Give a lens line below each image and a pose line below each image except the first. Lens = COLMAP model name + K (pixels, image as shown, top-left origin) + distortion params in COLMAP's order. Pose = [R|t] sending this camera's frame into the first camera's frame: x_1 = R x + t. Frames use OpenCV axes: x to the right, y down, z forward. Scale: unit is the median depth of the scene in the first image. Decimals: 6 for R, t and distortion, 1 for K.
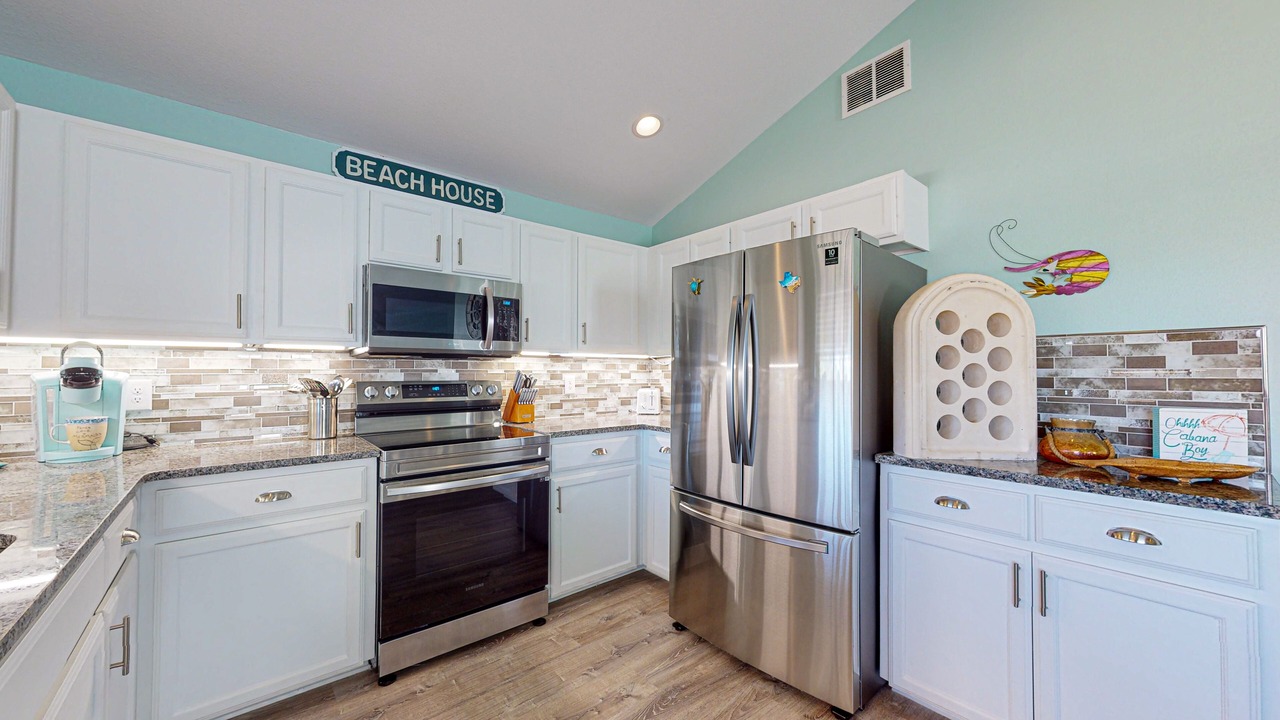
lens RADIAL K [[483.8, 0, 643.9], [0, 483.8, 361.2], [0, 0, 1]] dist [0.005787, 0.000050]
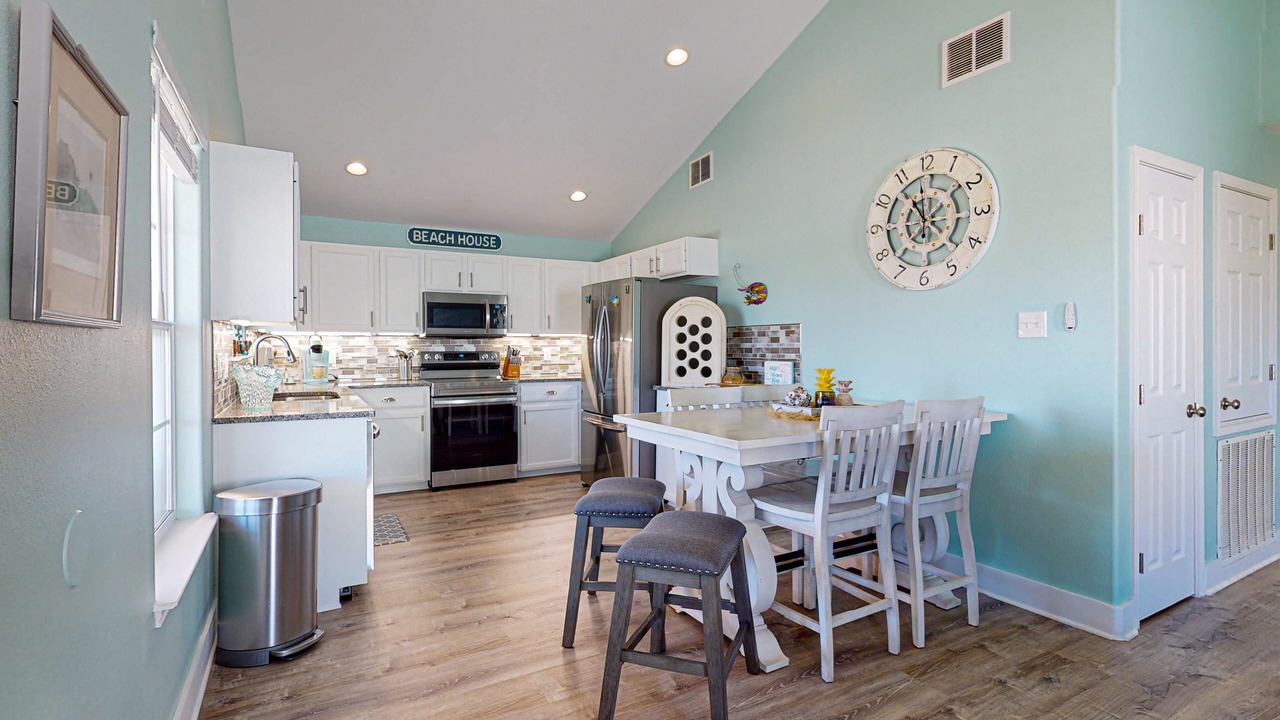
lens RADIAL K [[595.1, 0, 637.5], [0, 595.1, 352.1], [0, 0, 1]] dist [0.004506, 0.000026]
pose [[0.981421, -0.001962, -0.191859, 0.678790], [0.007922, 0.999509, 0.030305, -0.019451], [0.191705, -0.031262, 0.980955, -1.109499]]
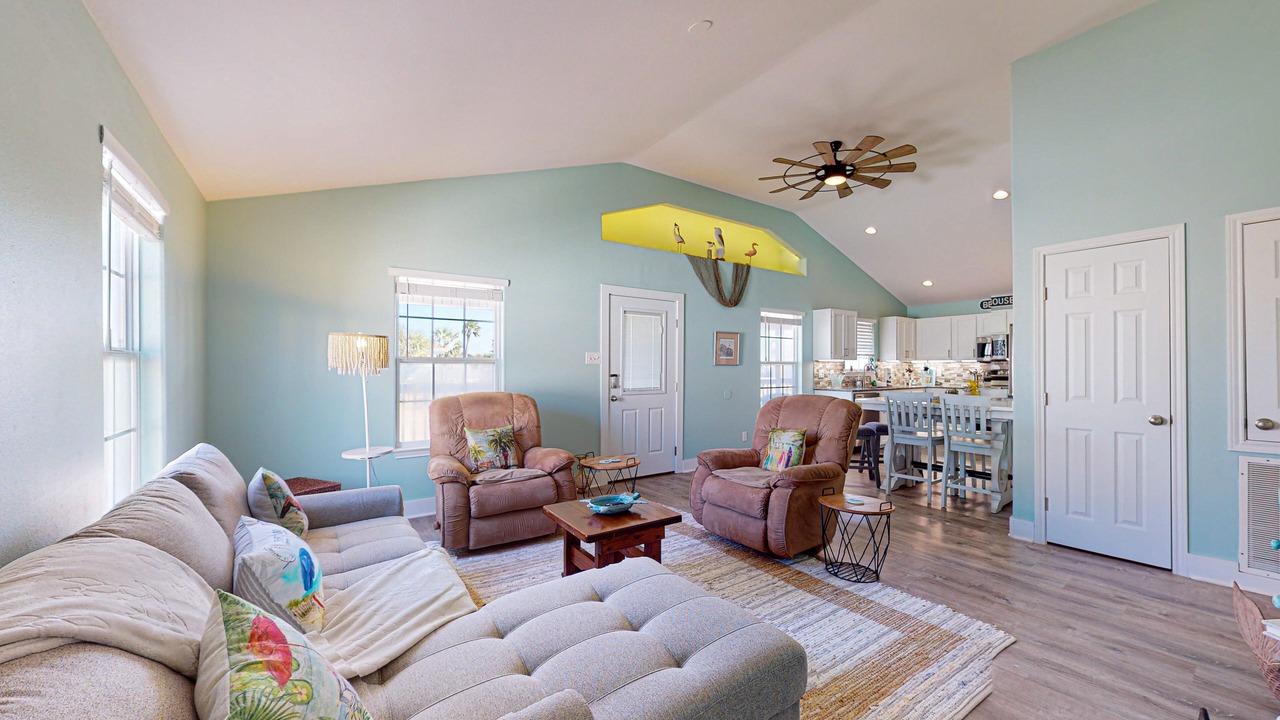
lens RADIAL K [[483.8, 0, 674.6], [0, 483.8, 367.3], [0, 0, 1]] dist [0.005787, 0.000050]
pose [[-0.074614, -0.001951, -0.997211, 2.902162], [0.026598, 0.999638, -0.003946, -0.024666], [0.996858, -0.026818, -0.074535, -0.889341]]
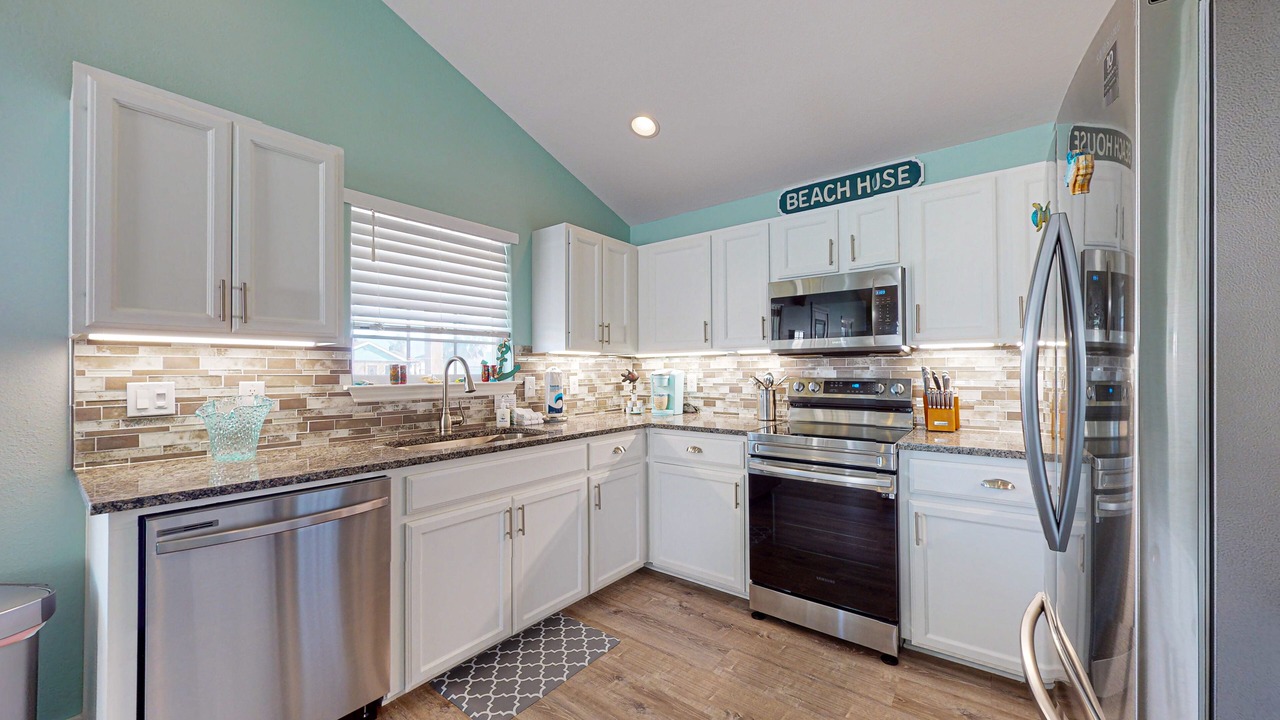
lens RADIAL K [[483.8, 0, 668.1], [0, 483.8, 369.7], [0, 0, 1]] dist [0.005787, 0.000050]
pose [[0.198783, -0.000847, -0.980043, 0.543347], [0.030591, 0.999518, 0.005341, 0.005923], [0.979566, -0.031043, 0.198713, 0.447825]]
